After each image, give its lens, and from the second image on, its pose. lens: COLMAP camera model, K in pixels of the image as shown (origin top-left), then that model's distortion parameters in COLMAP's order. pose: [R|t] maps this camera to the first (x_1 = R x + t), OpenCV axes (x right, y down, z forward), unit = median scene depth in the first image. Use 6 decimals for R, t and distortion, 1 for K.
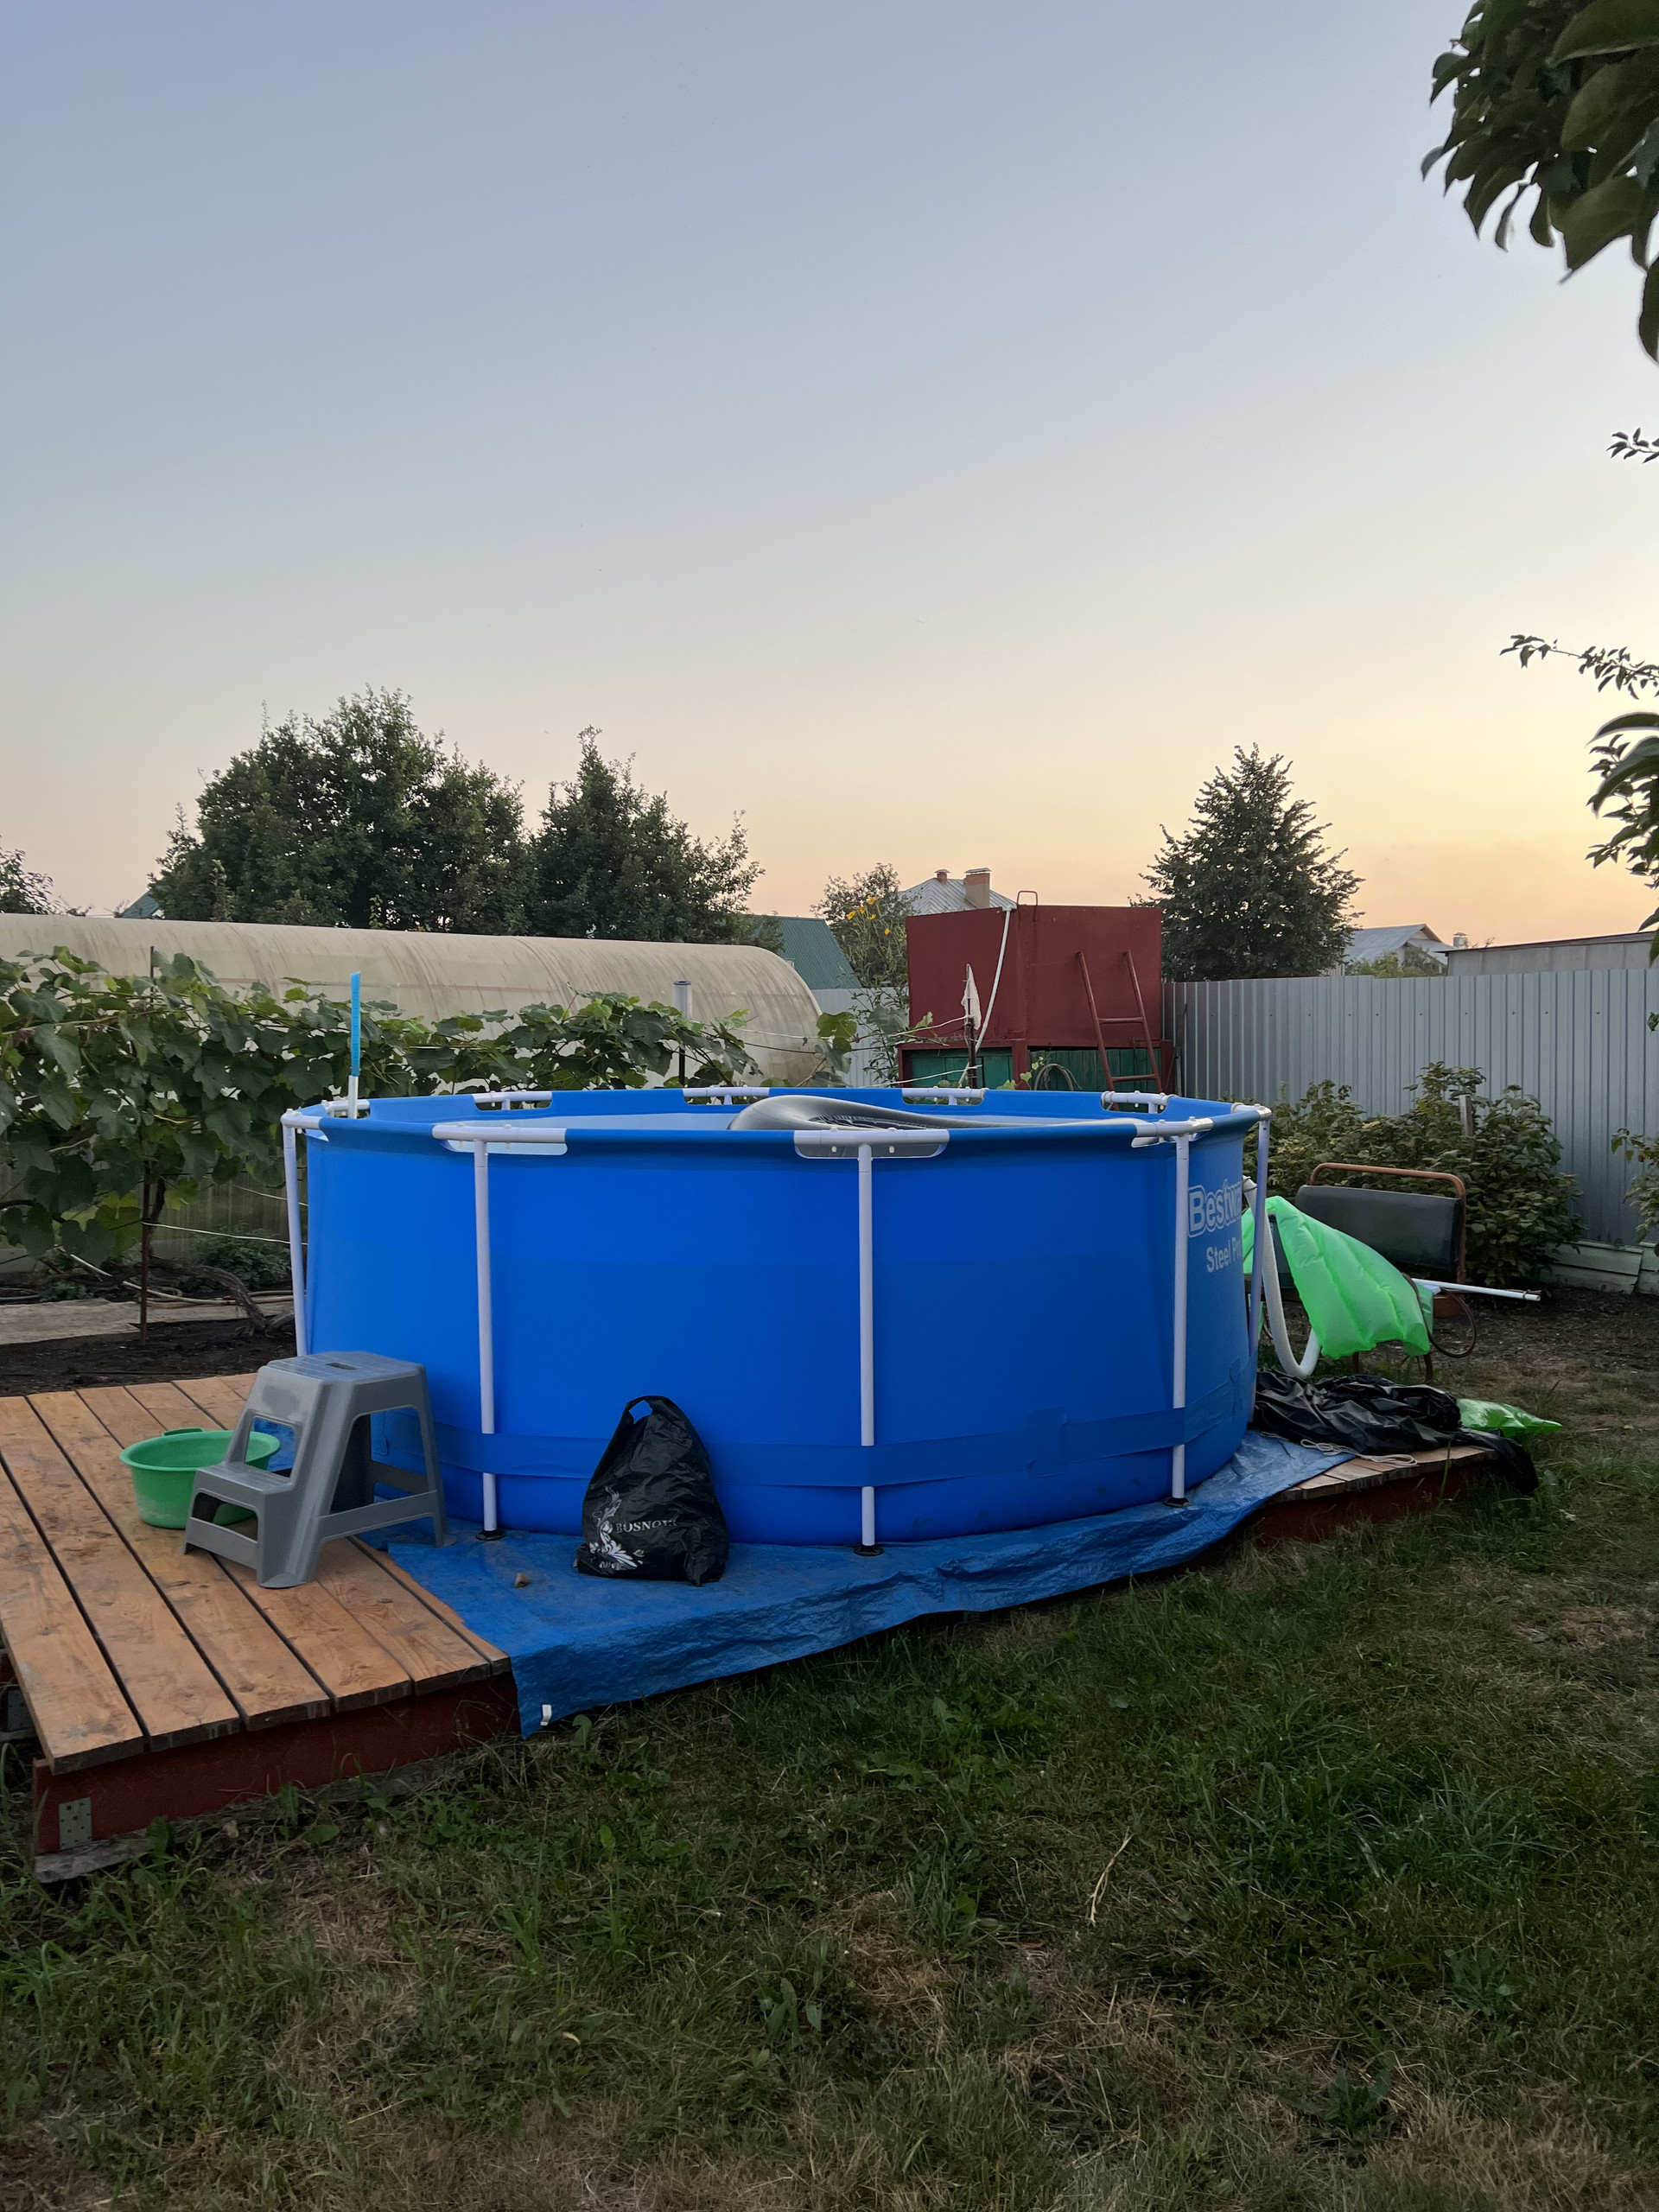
lens RADIAL K [[1650.6, 0, 815.1], [0, 1650.6, 1086.5], [0, 0, 1]] dist [0.054437, -0.058052]
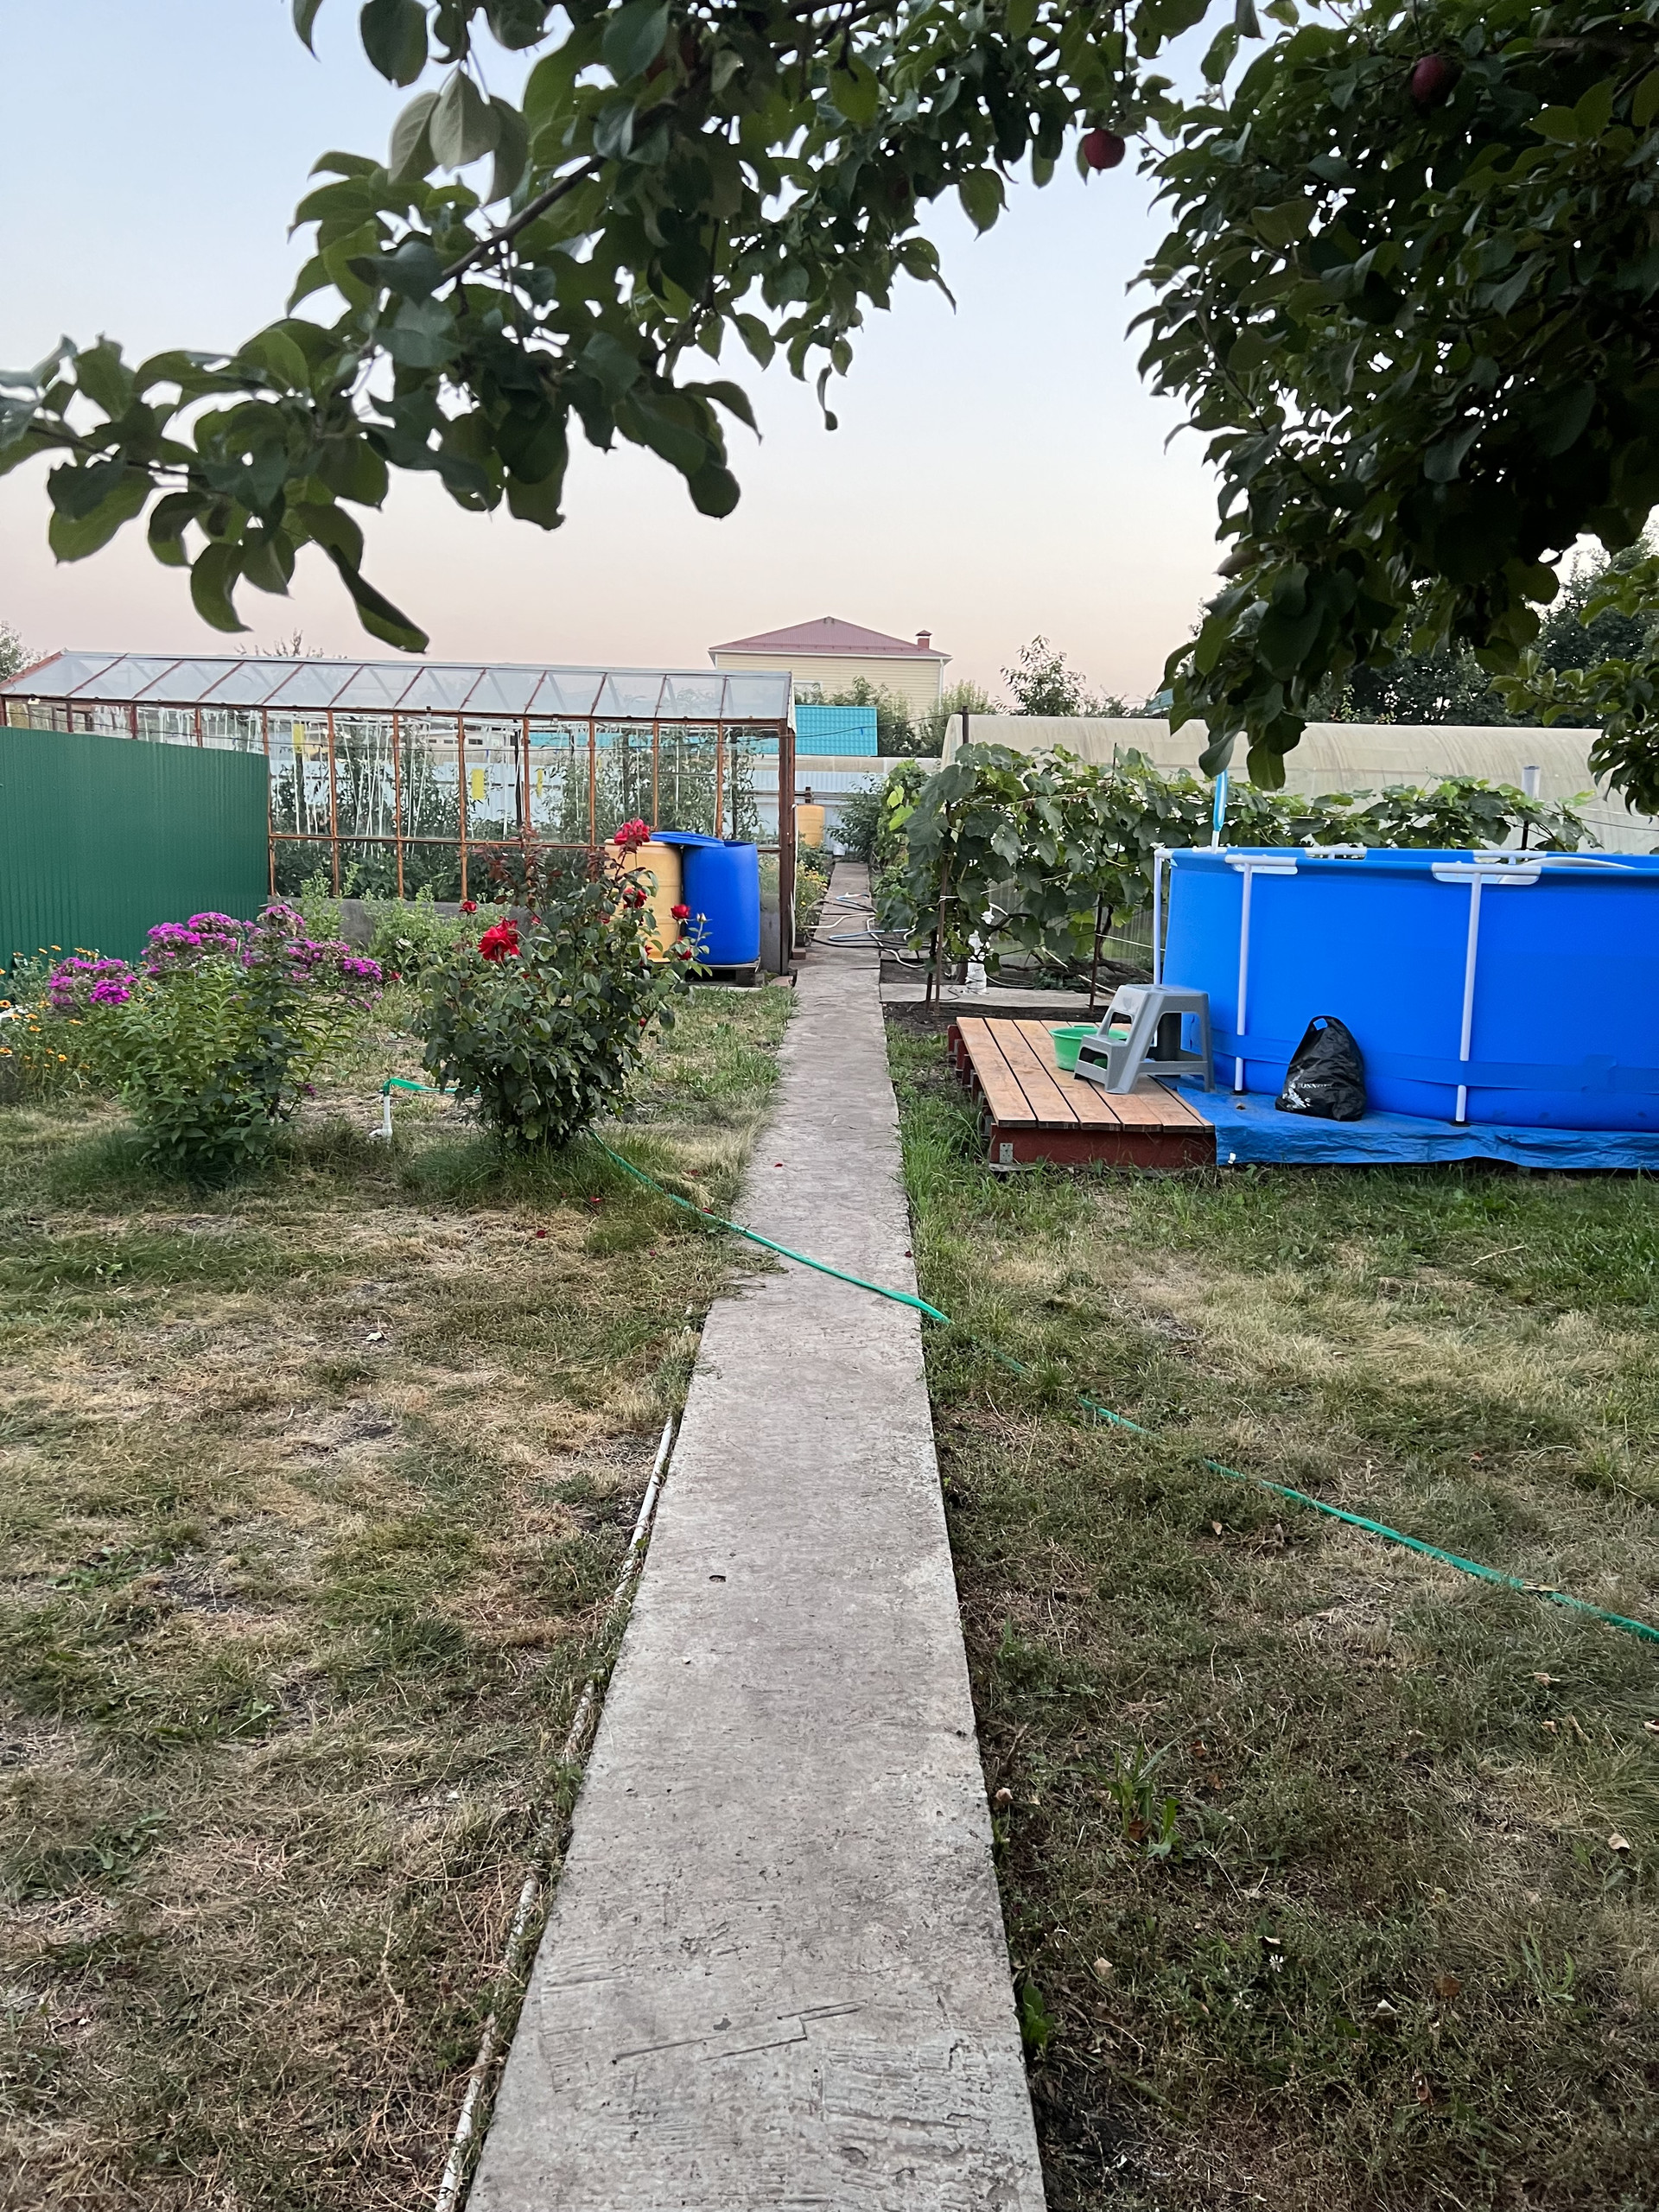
lens RADIAL K [[1650.6, 0, 834.7], [0, 1650.6, 1127.9], [0, 0, 1]] dist [0.054437, -0.058052]
pose [[0.836405, 0.119590, -0.534907, 0.235400], [-0.037257, 0.986055, 0.162198, 0.024154], [0.546845, -0.115734, 0.829196, -0.414764]]
